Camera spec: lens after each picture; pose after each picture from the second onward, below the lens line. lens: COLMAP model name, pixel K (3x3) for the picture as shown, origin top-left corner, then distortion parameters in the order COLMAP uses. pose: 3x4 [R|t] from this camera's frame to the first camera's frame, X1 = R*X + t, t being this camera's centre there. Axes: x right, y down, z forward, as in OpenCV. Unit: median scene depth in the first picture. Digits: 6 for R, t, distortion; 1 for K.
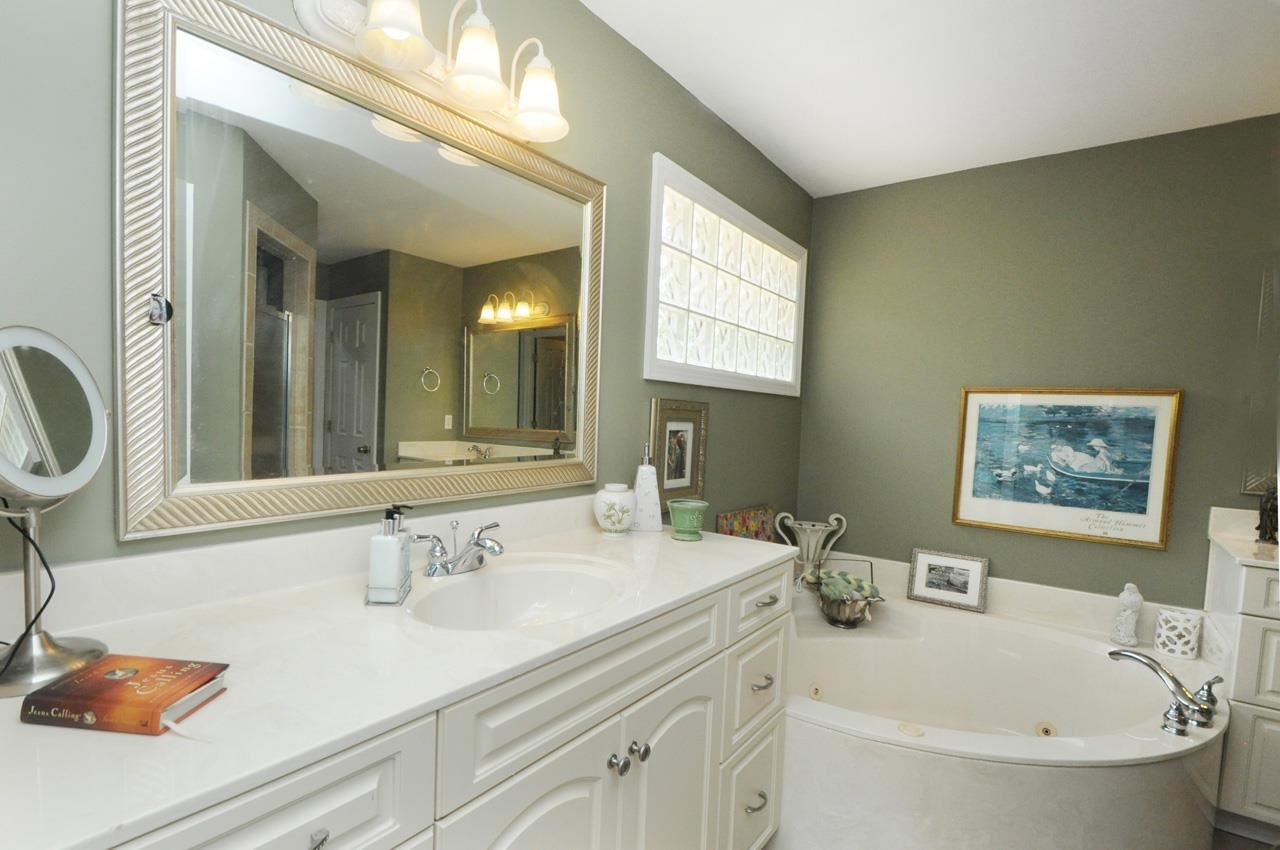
lens RADIAL K [[591.8, 0, 664.7], [0, 591.8, 437.3], [0, 0, 1]] dist [0.004003, 0.000159]
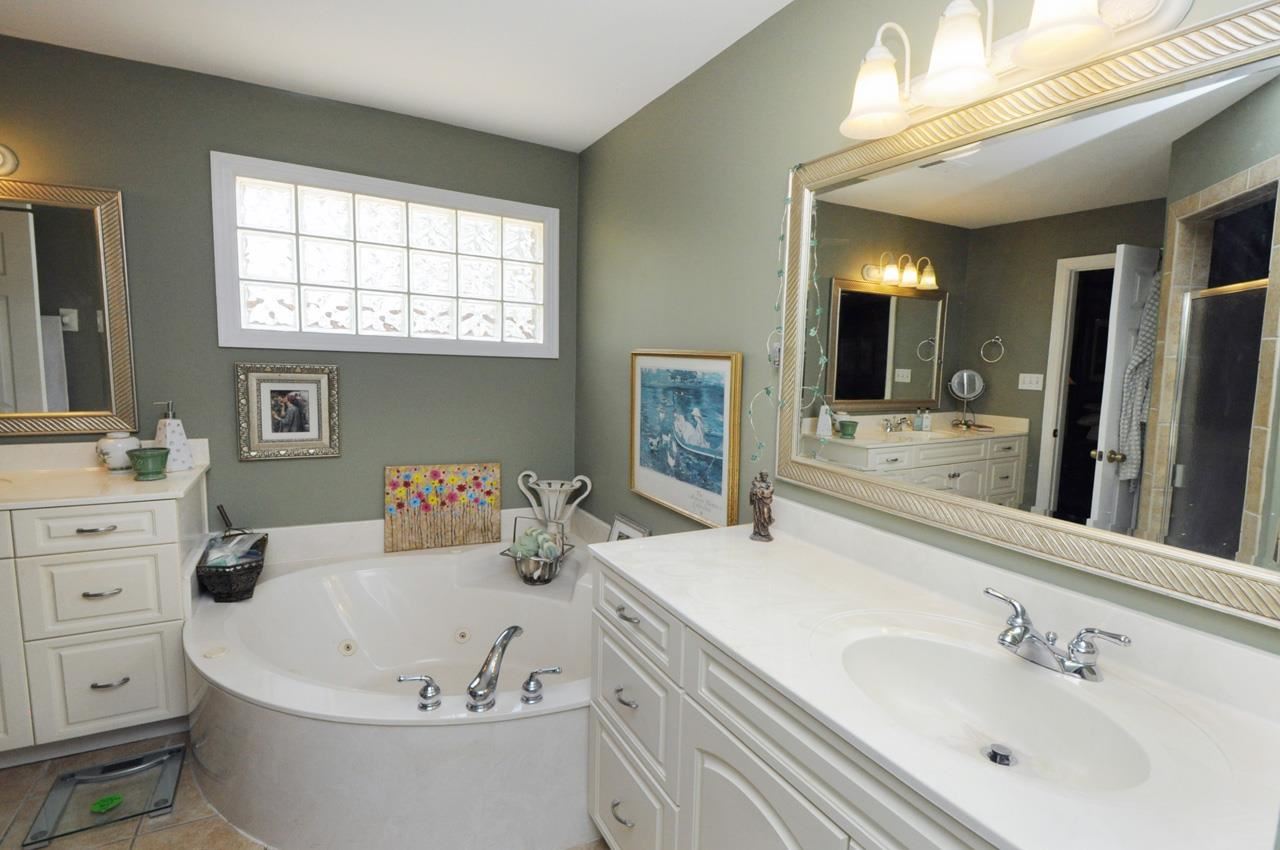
lens RADIAL K [[591.8, 0, 664.7], [0, 591.8, 437.3], [0, 0, 1]] dist [0.004003, 0.000159]
pose [[0.940074, 0.044131, -0.338102, 0.963967], [-0.018490, 0.996728, 0.078688, -0.021910], [0.340468, -0.067721, 0.937814, 0.142860]]
